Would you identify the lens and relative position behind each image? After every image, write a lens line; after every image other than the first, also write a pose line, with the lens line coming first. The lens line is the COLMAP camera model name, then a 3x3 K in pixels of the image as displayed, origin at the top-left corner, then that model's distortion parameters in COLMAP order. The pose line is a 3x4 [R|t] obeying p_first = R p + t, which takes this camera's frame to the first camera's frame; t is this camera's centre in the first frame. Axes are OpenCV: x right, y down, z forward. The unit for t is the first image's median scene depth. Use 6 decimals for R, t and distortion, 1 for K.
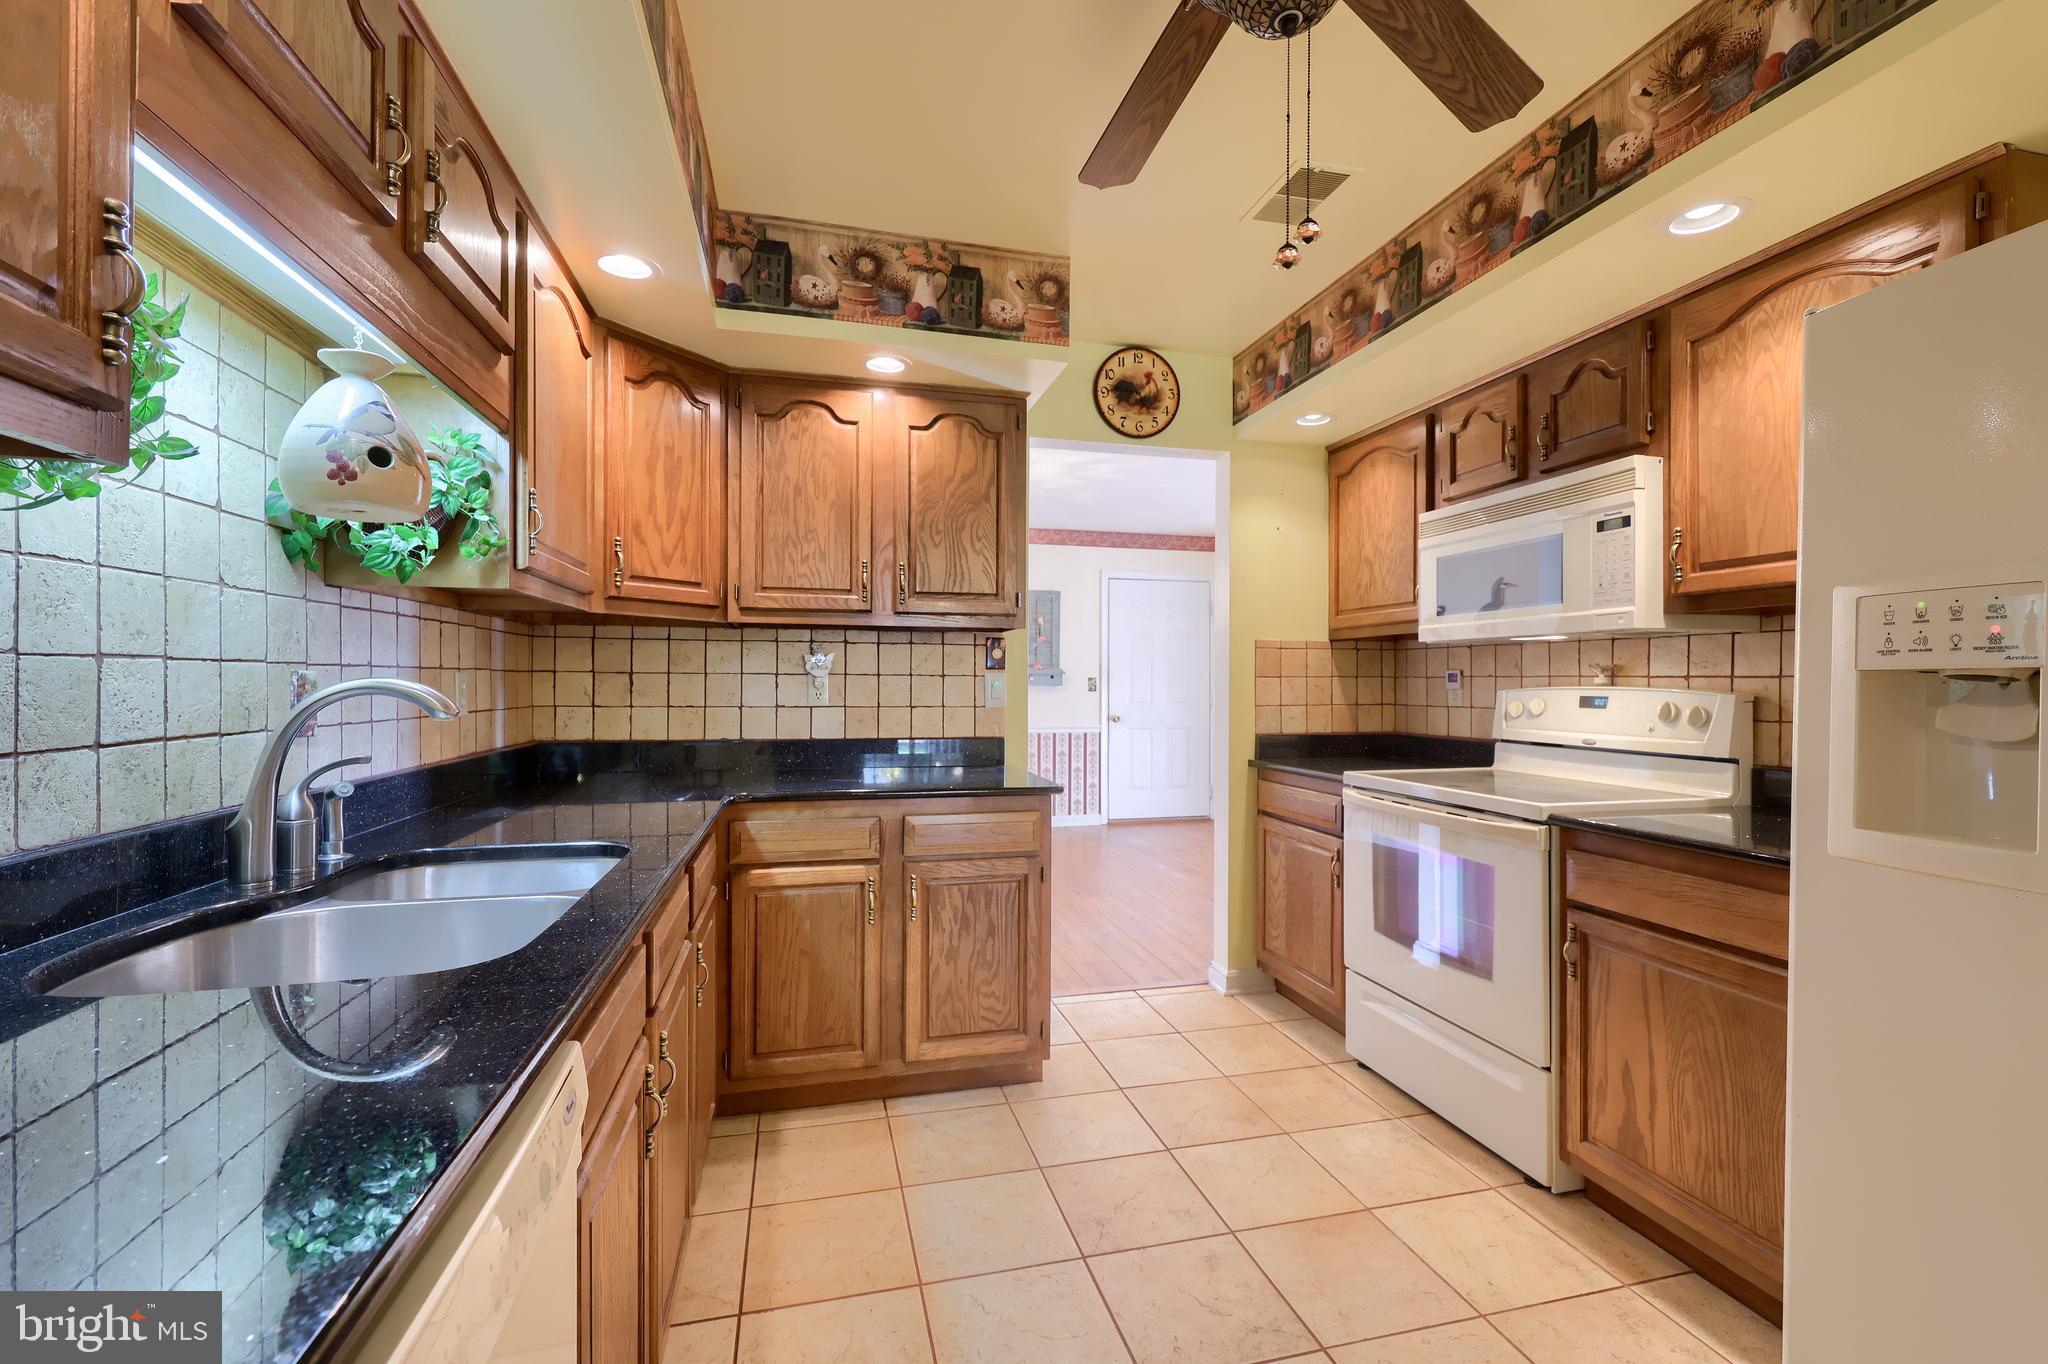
lens RADIAL K [[894.5, 0, 1061.3], [0, 894.5, 680.4], [0, 0, 1]] dist [0.003065, 0.000071]
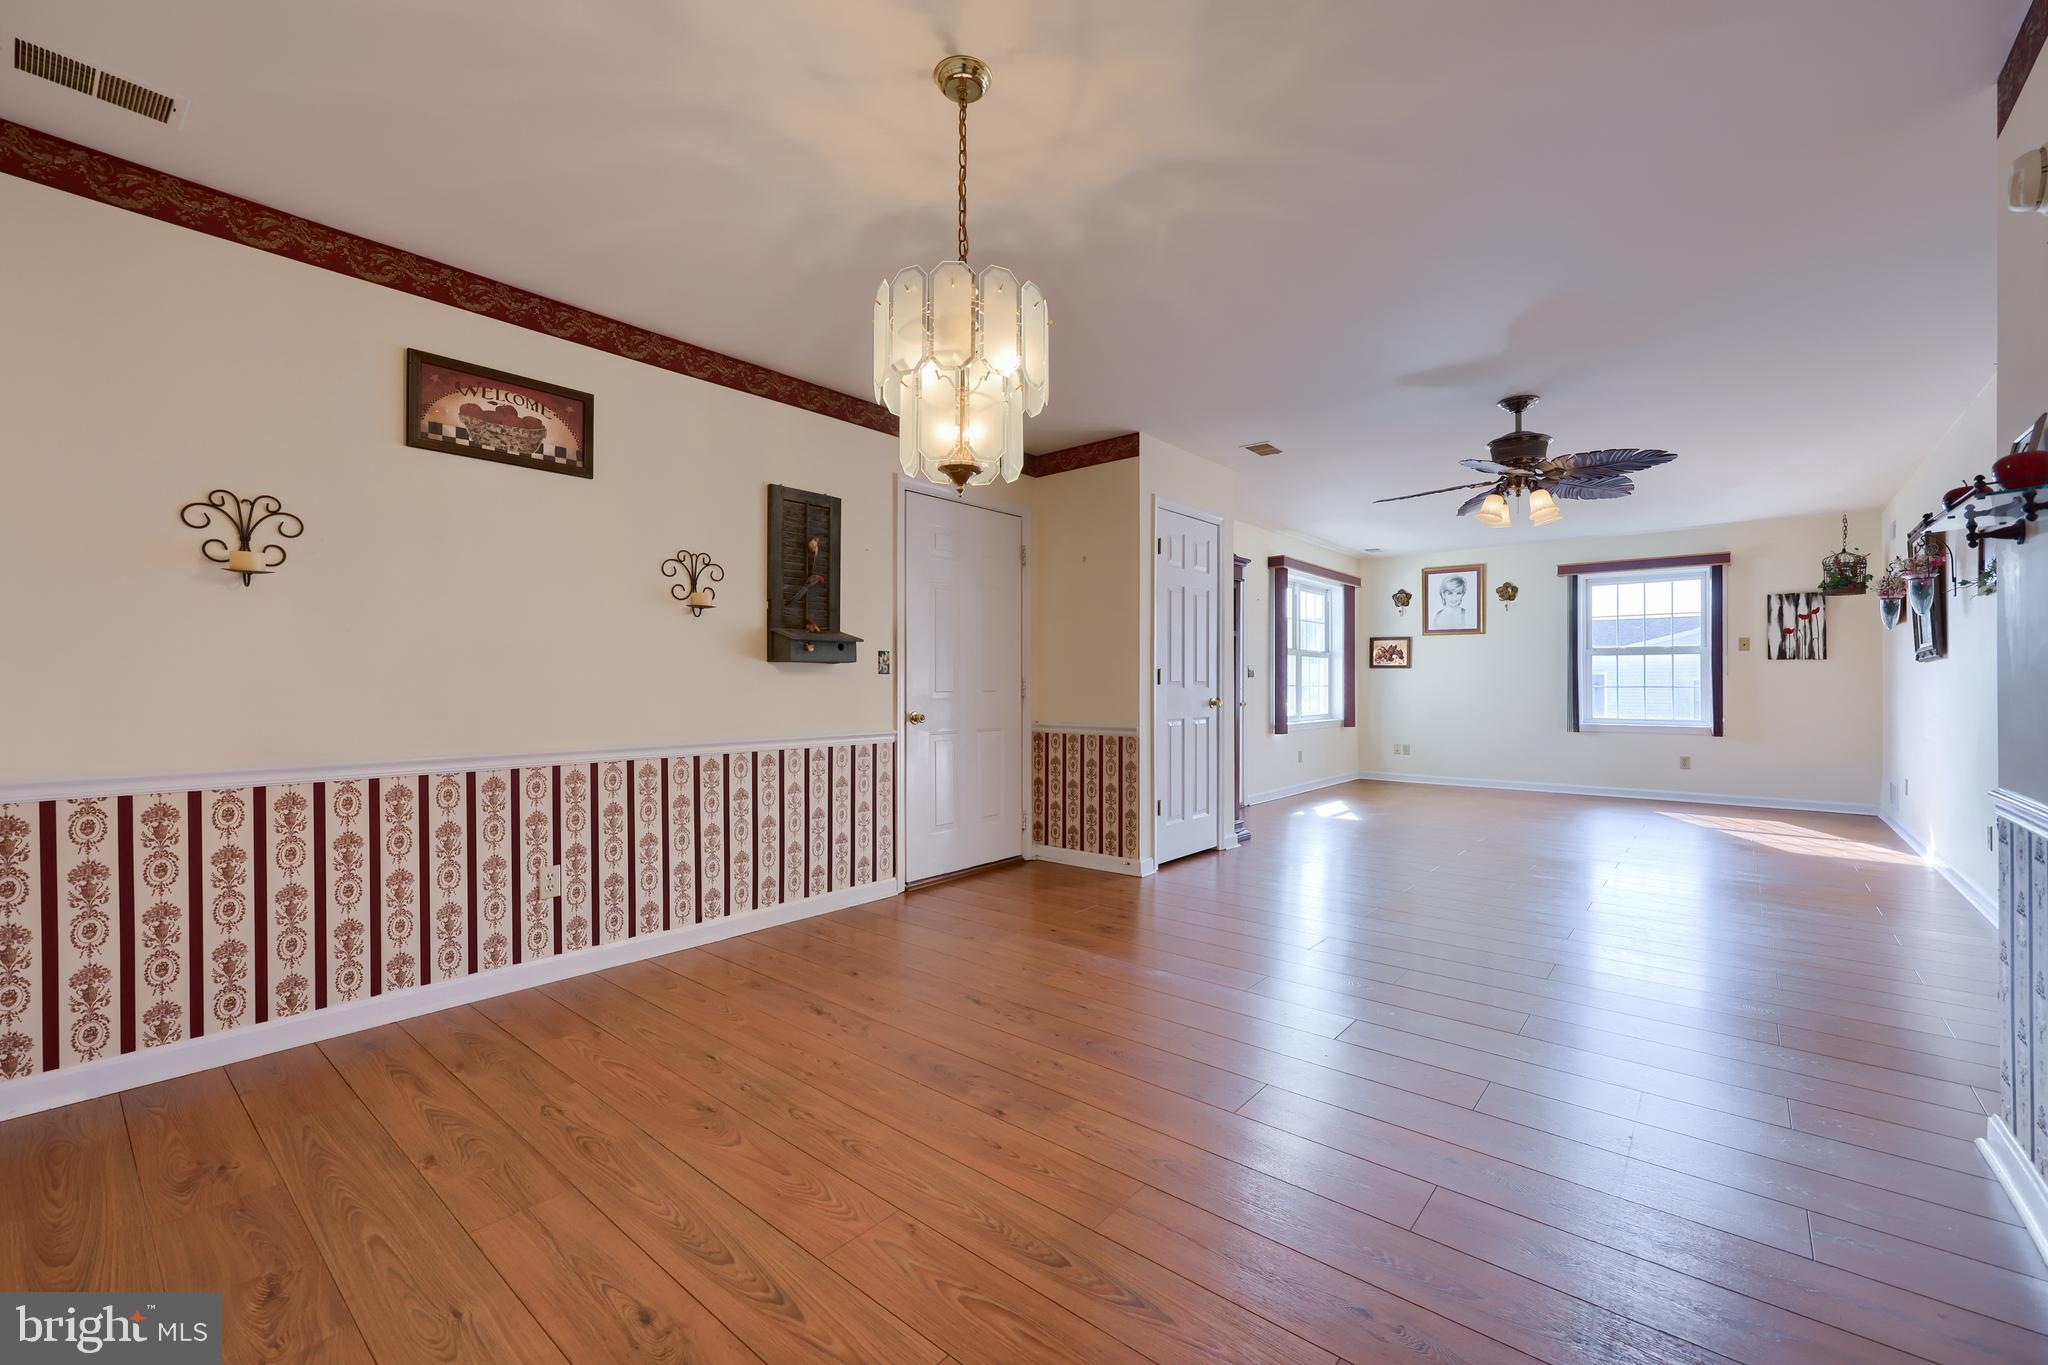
lens RADIAL K [[835.3, 0, 1020.8], [0, 835.3, 678.2], [0, 0, 1]] dist [0.012565, -0.000087]
pose [[0.825594, -0.000685, 0.564265, -0.648671], [0.002740, 0.999992, -0.002795, 0.053650], [-0.564258, 0.003853, 0.825589, 1.531230]]
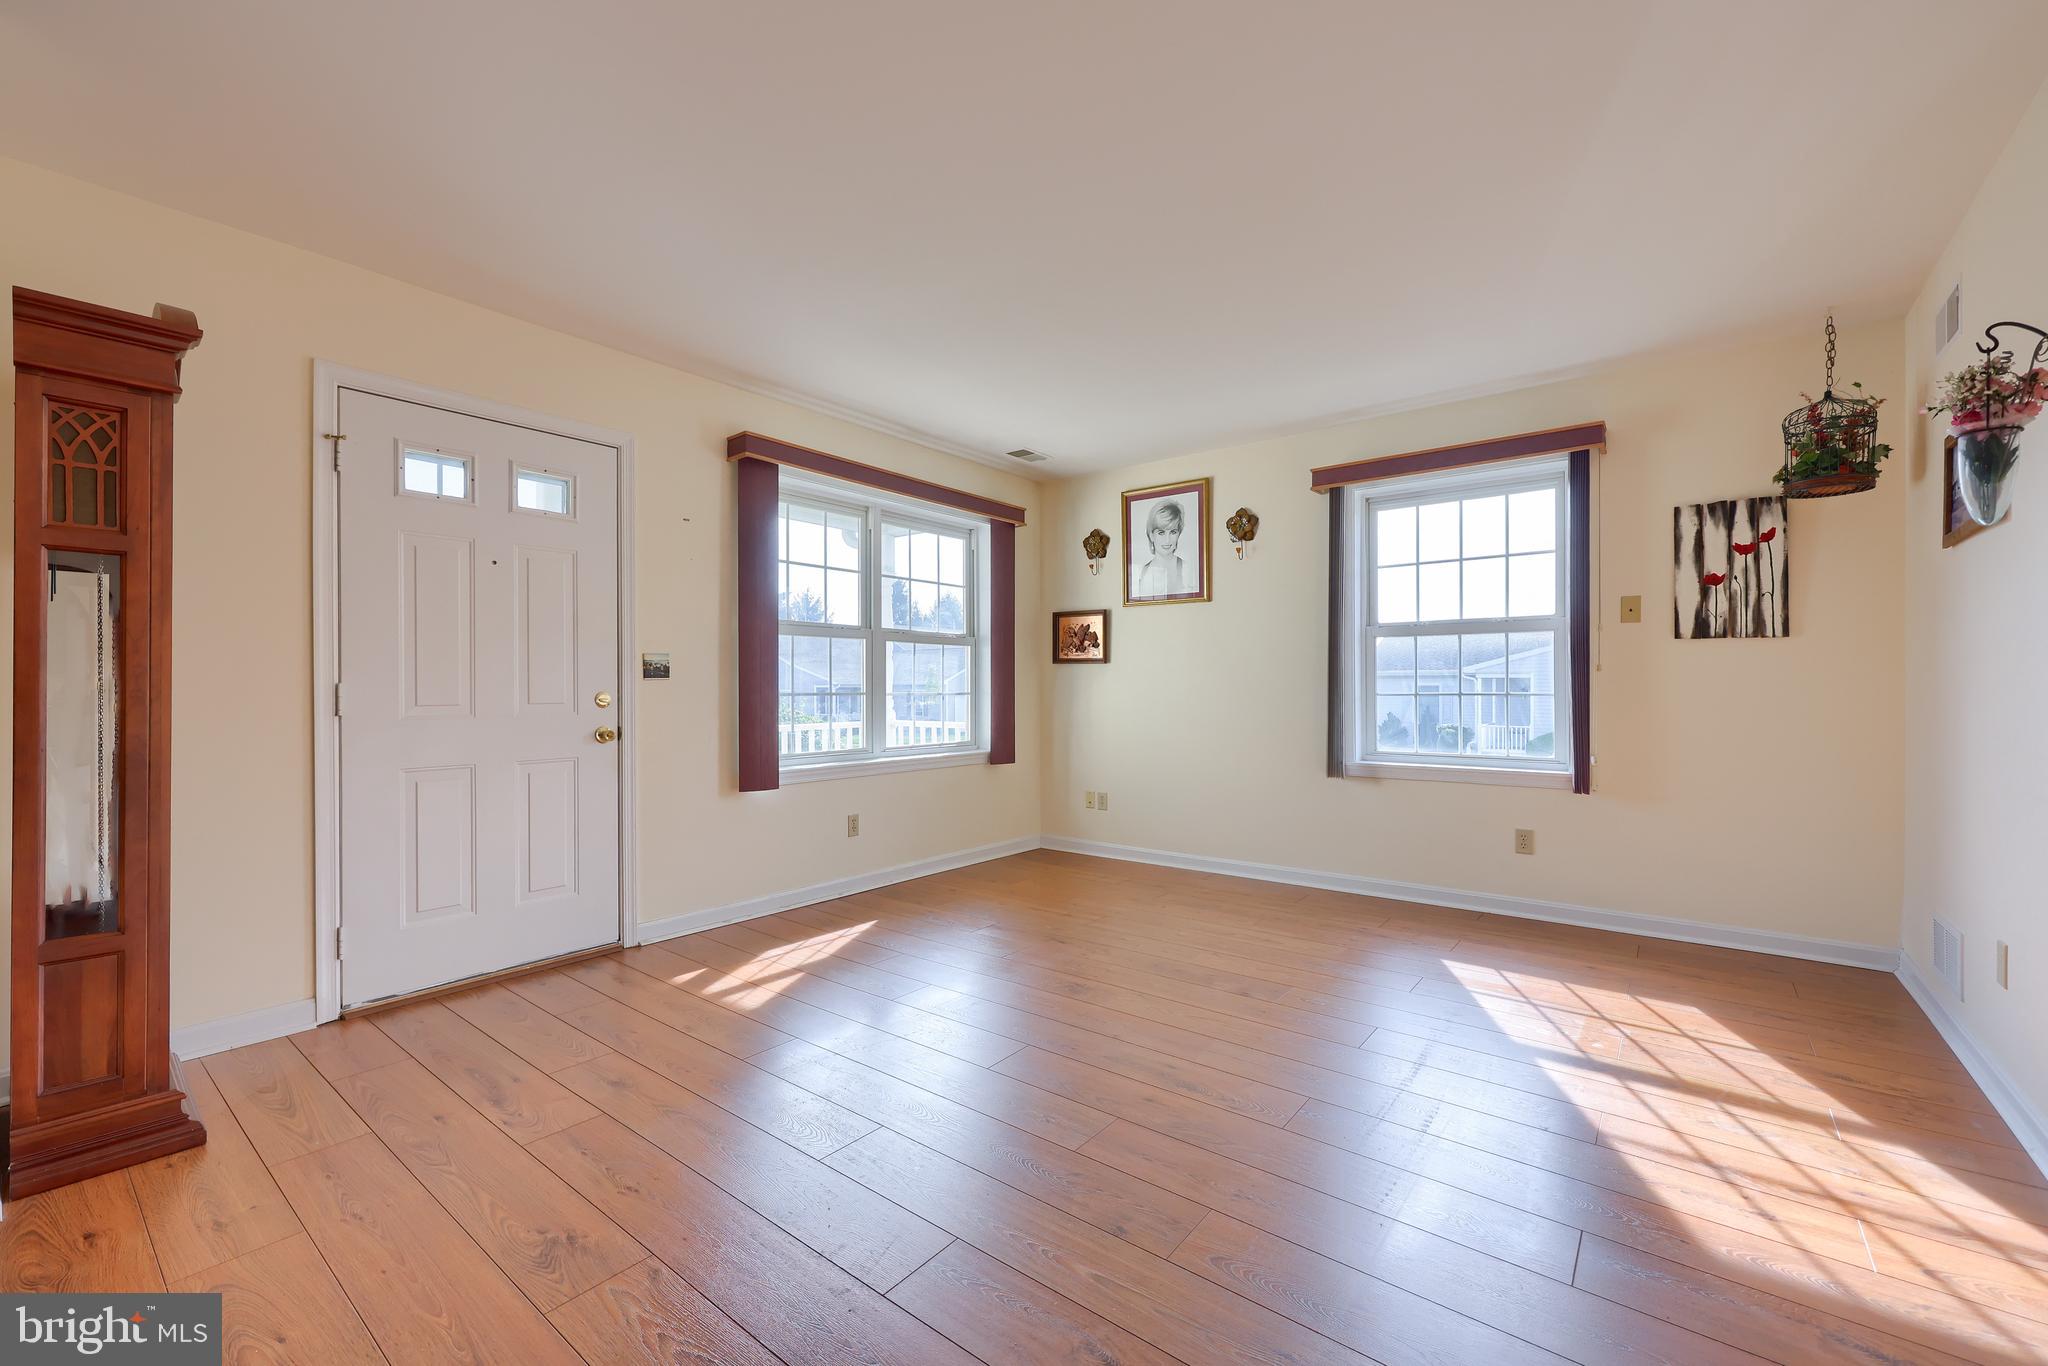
lens RADIAL K [[835.3, 0, 1026.1], [0, 835.3, 690.5], [0, 0, 1]] dist [0.000789, 0.000326]
pose [[0.803941, -0.006187, 0.594677, 1.435948], [0.004341, 0.999980, 0.004536, 0.064689], [-0.594693, -0.001065, 0.803952, 2.002916]]
